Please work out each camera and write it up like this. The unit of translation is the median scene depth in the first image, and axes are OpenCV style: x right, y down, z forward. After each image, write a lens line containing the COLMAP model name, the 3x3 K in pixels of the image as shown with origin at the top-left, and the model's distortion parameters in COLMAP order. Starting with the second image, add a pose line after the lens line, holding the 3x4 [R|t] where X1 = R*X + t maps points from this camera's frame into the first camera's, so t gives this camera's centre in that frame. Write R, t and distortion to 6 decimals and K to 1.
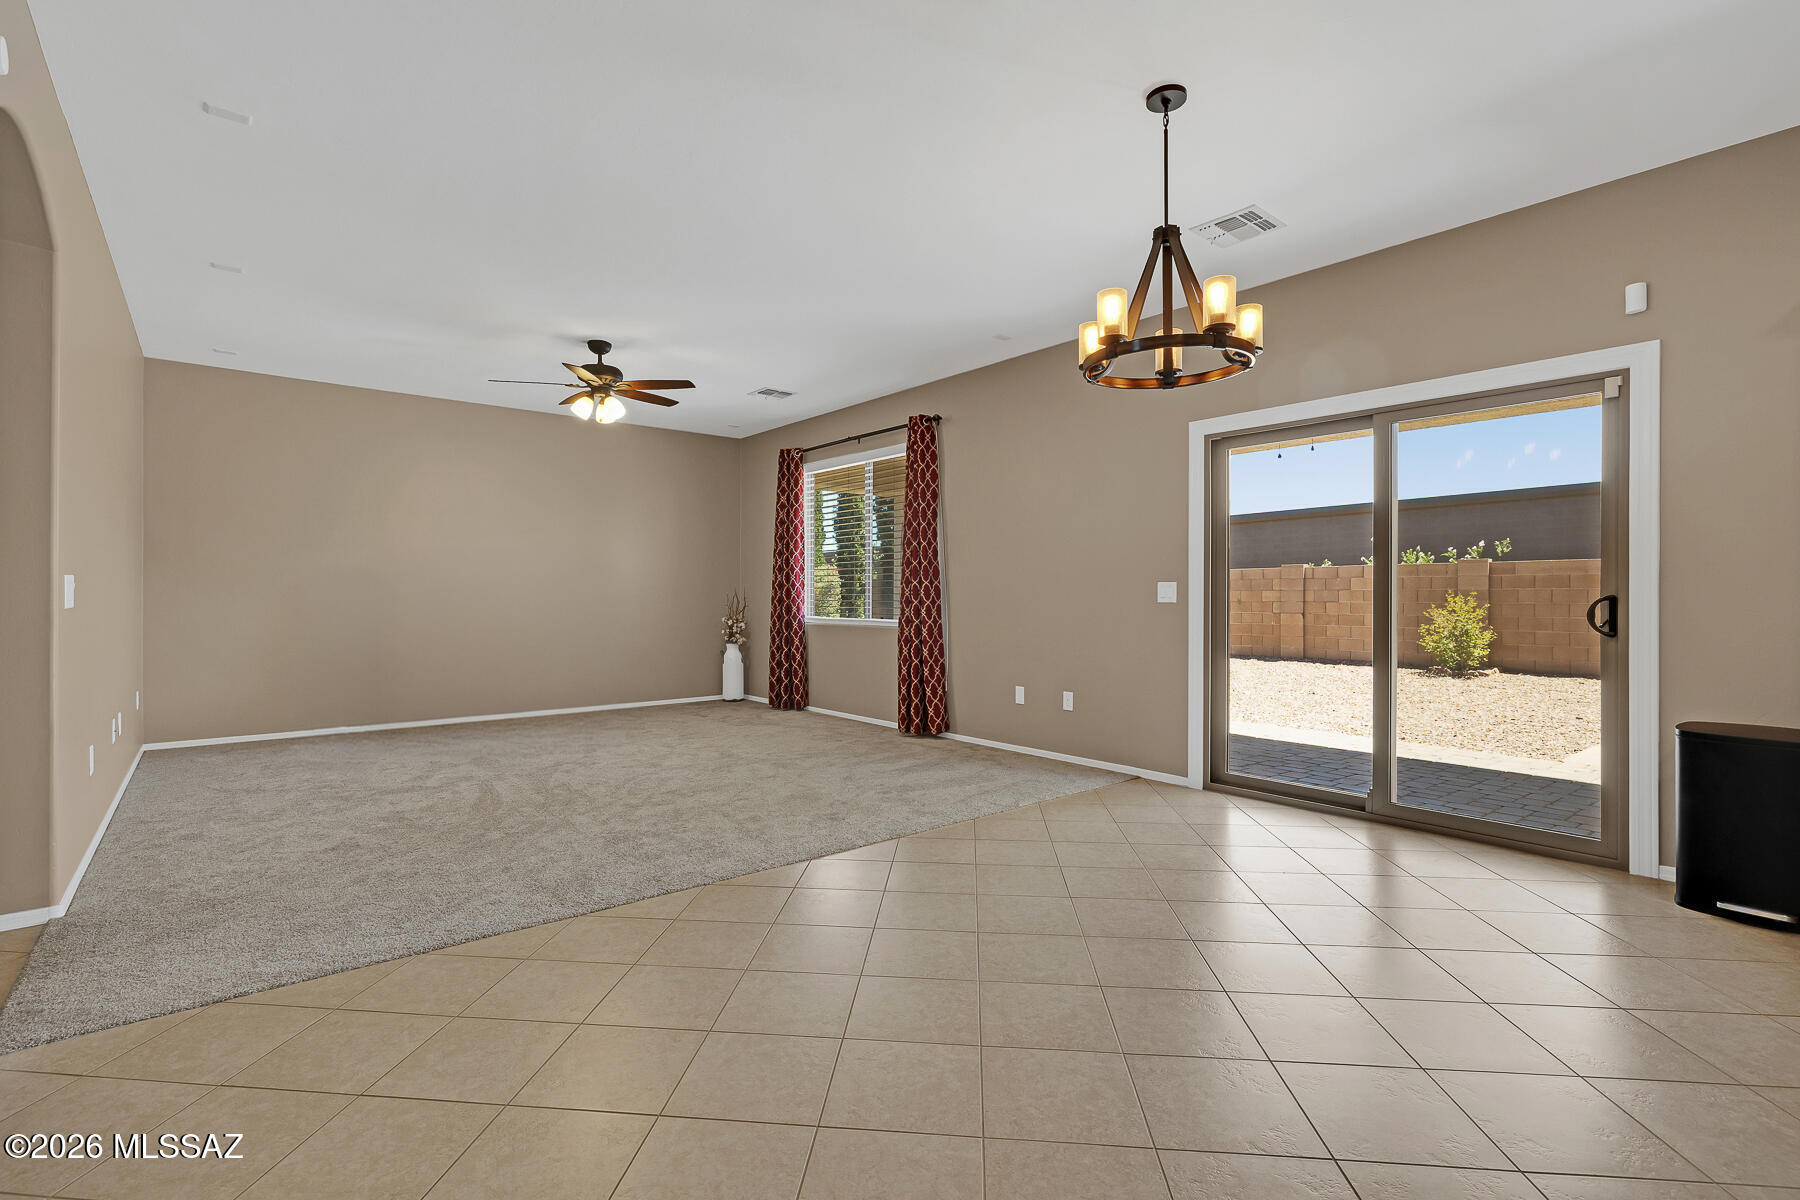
lens RADIAL K [[799.5, 0, 896.9], [0, 799.5, 590.8], [0, 0, 1]] dist [-0.001736, -0.000057]
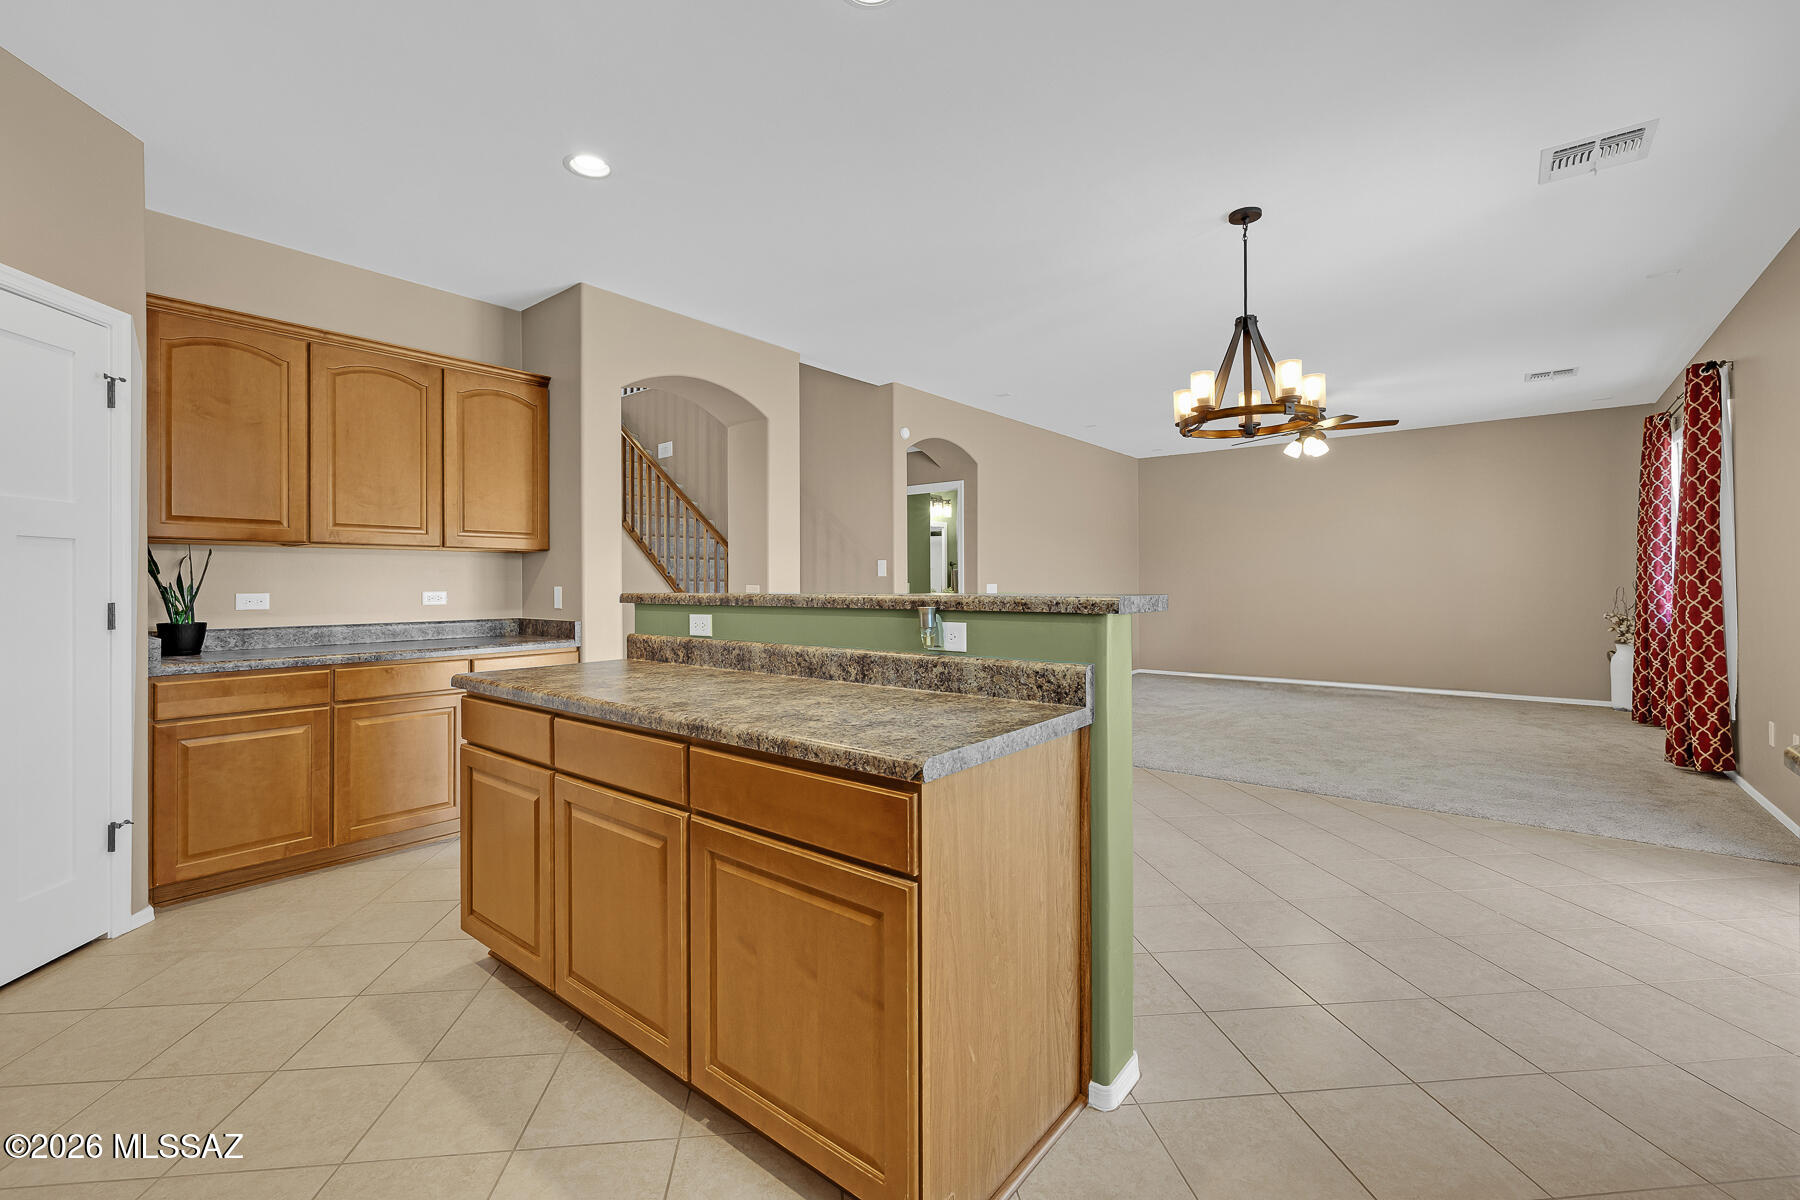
lens RADIAL K [[763.6, 0, 885.1], [0, 763.6, 577.3], [0, 0, 1]] dist [-0.000906, -0.000687]
pose [[0.186717, -0.007483, -0.982385, 0.610984], [0.011120, 0.999923, -0.005503, -0.014991], [0.982351, -0.009896, 0.186786, 0.072753]]
